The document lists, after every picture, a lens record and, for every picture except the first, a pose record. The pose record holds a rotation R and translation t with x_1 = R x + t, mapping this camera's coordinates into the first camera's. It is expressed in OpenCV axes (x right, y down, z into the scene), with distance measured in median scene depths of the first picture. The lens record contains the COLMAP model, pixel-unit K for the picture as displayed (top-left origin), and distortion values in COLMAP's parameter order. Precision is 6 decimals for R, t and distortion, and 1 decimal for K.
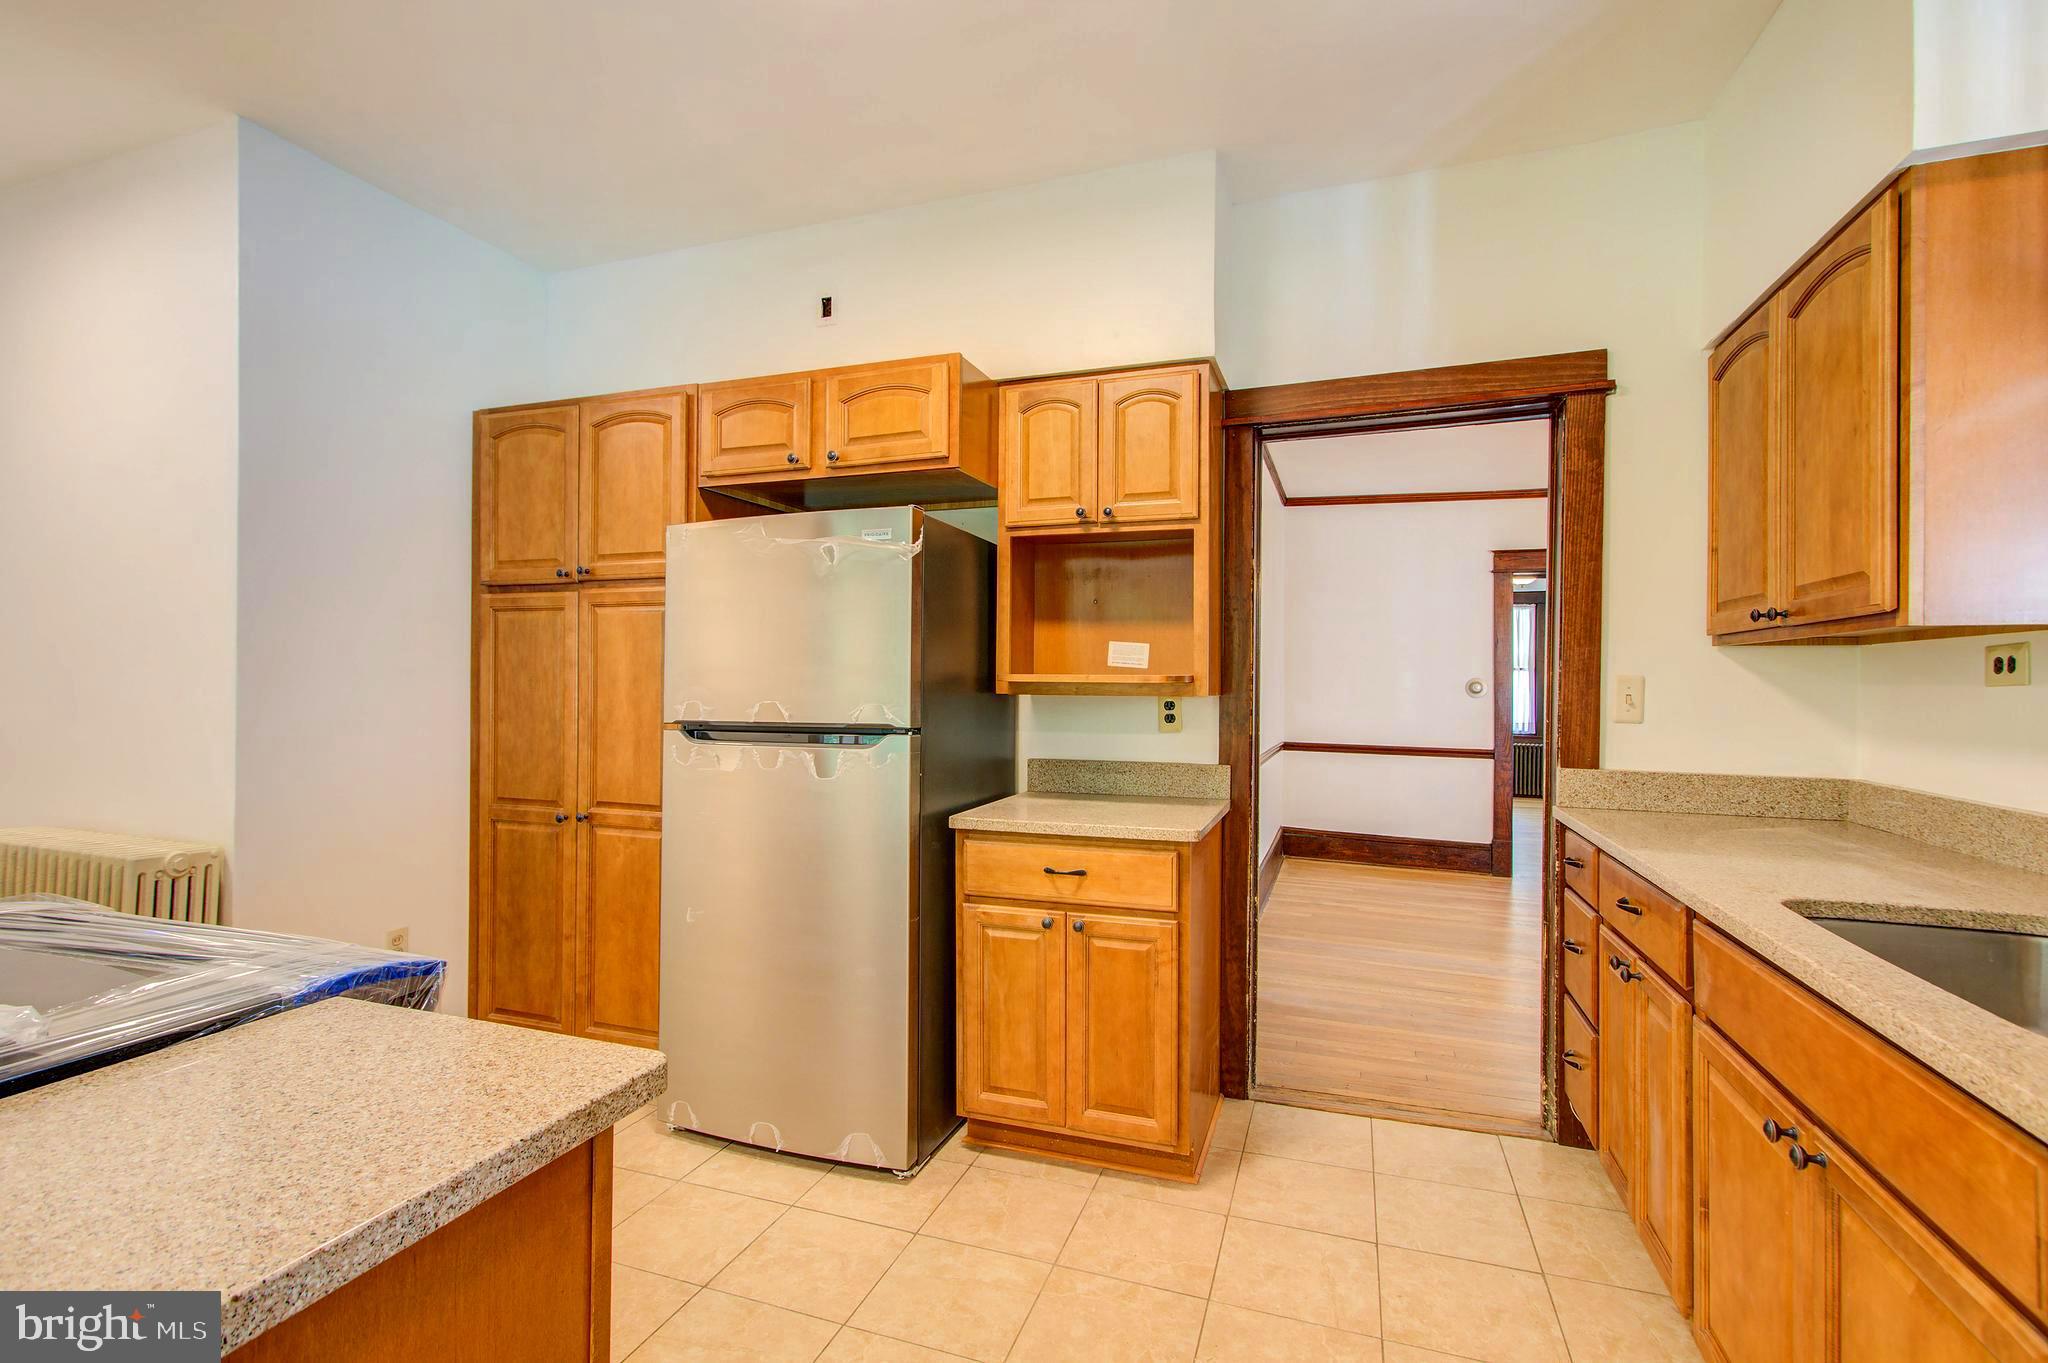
lens RADIAL K [[936.3, 0, 1016.9], [0, 936.3, 681.1], [0, 0, 1]] dist [0.001335, 0.000890]
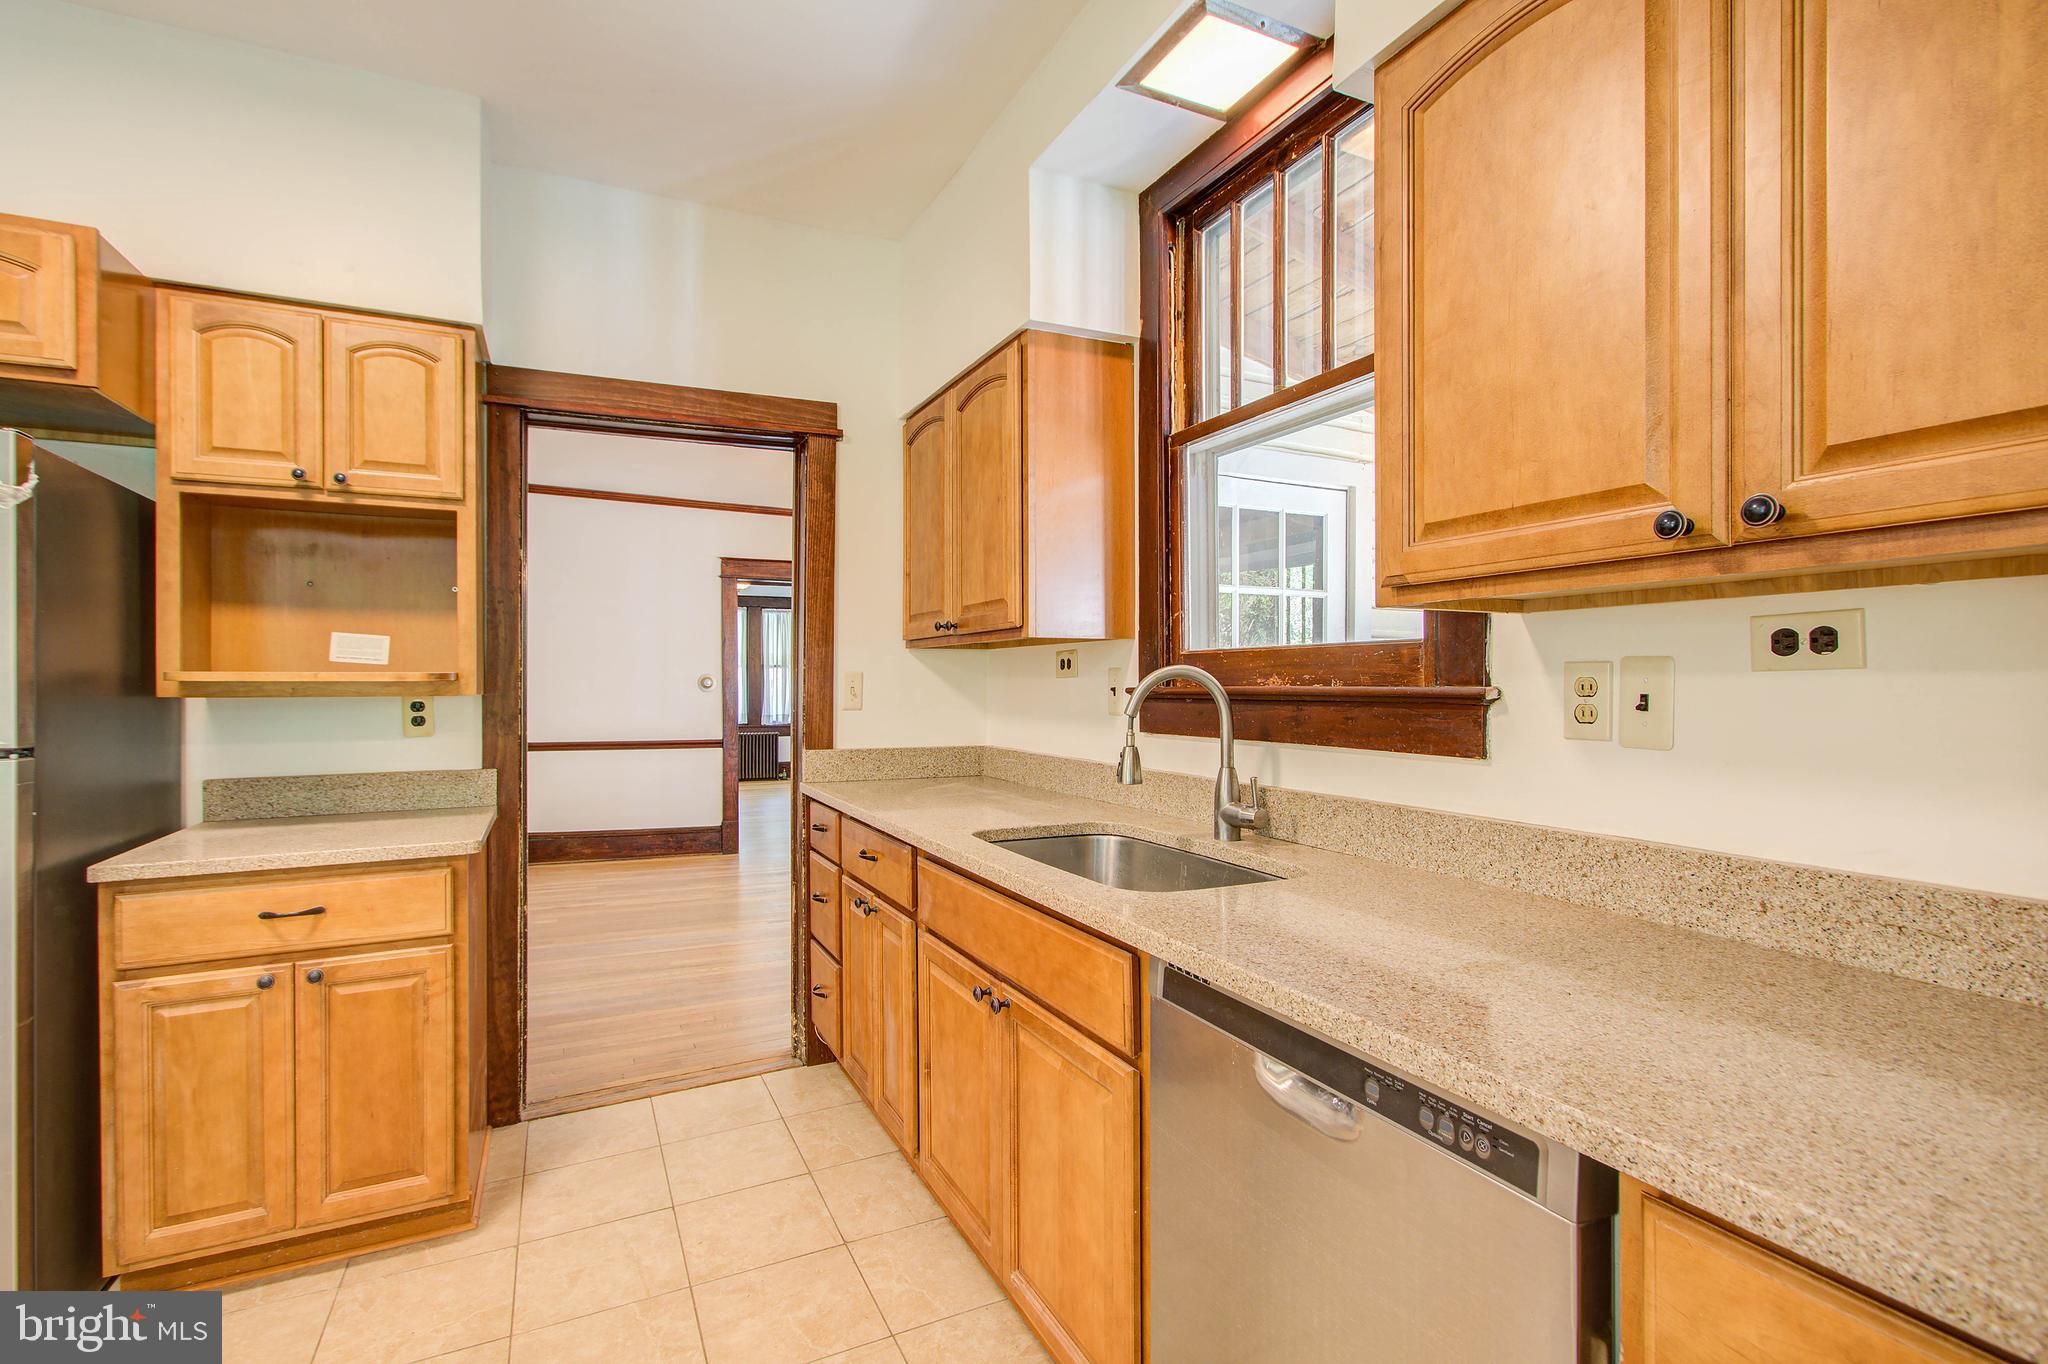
lens RADIAL K [[936.1, 0, 999.5], [0, 936.1, 680.3], [0, 0, 1]] dist [-0.002137, 0.009903]
pose [[0.709595, -0.009136, 0.704550, -0.080649], [0.006319, 0.999958, 0.006603, -0.001179], [-0.704581, -0.000234, 0.709623, -0.012000]]
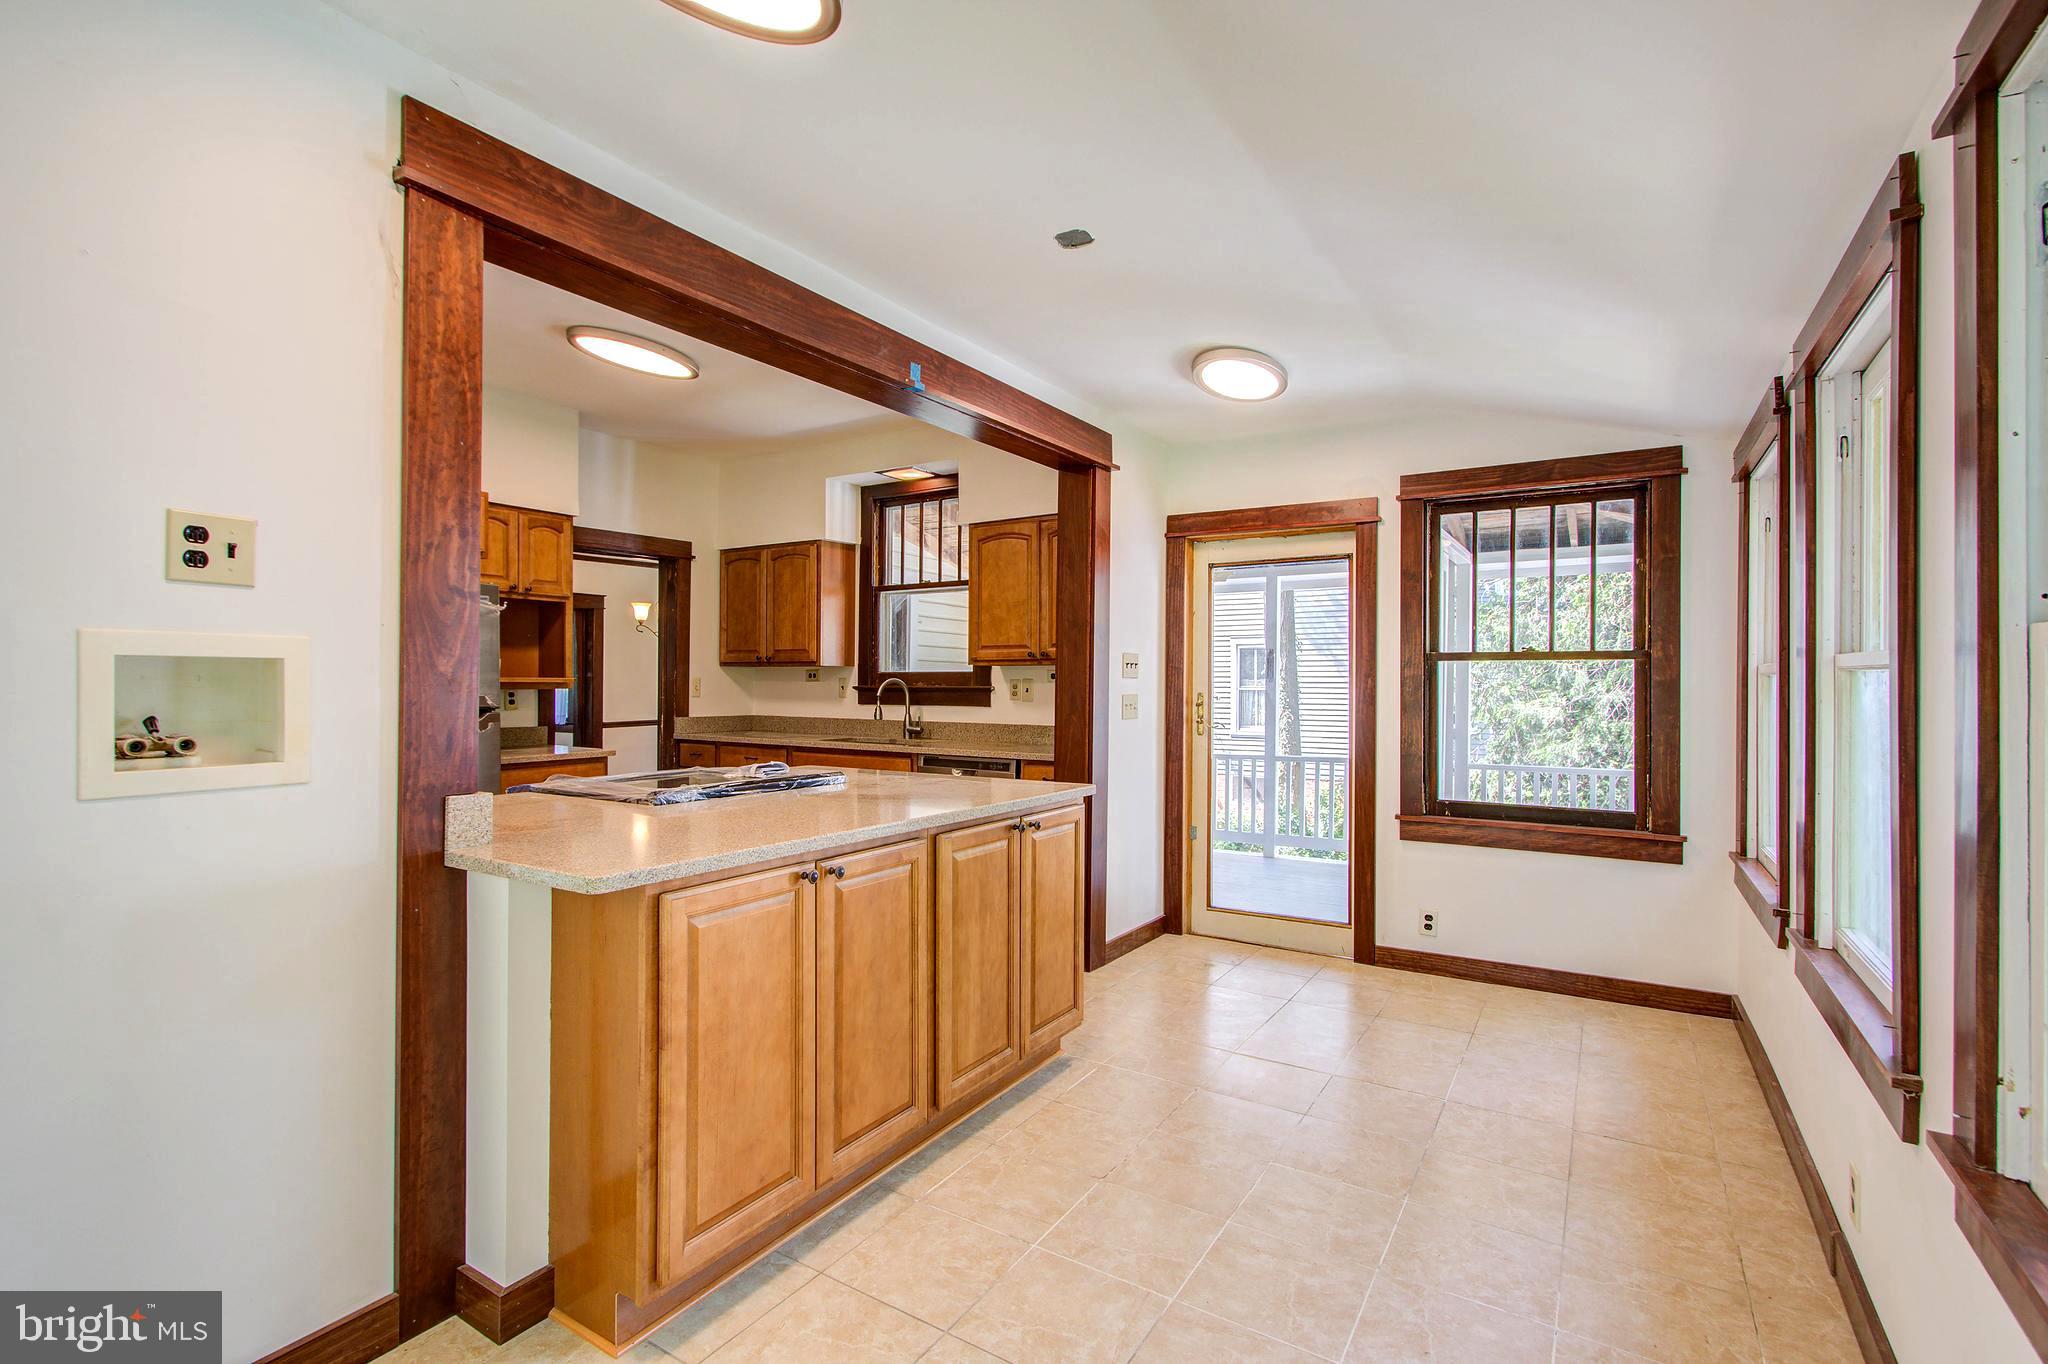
lens RADIAL K [[940.7, 0, 1007.6], [0, 940.7, 684.1], [0, 0, 1]] dist [0.001880, 0.000477]
pose [[0.217676, -0.004754, 0.976010, -1.569480], [-0.004120, 0.999975, 0.005790, -0.008668], [-0.976012, -0.005282, 0.217651, -0.319438]]
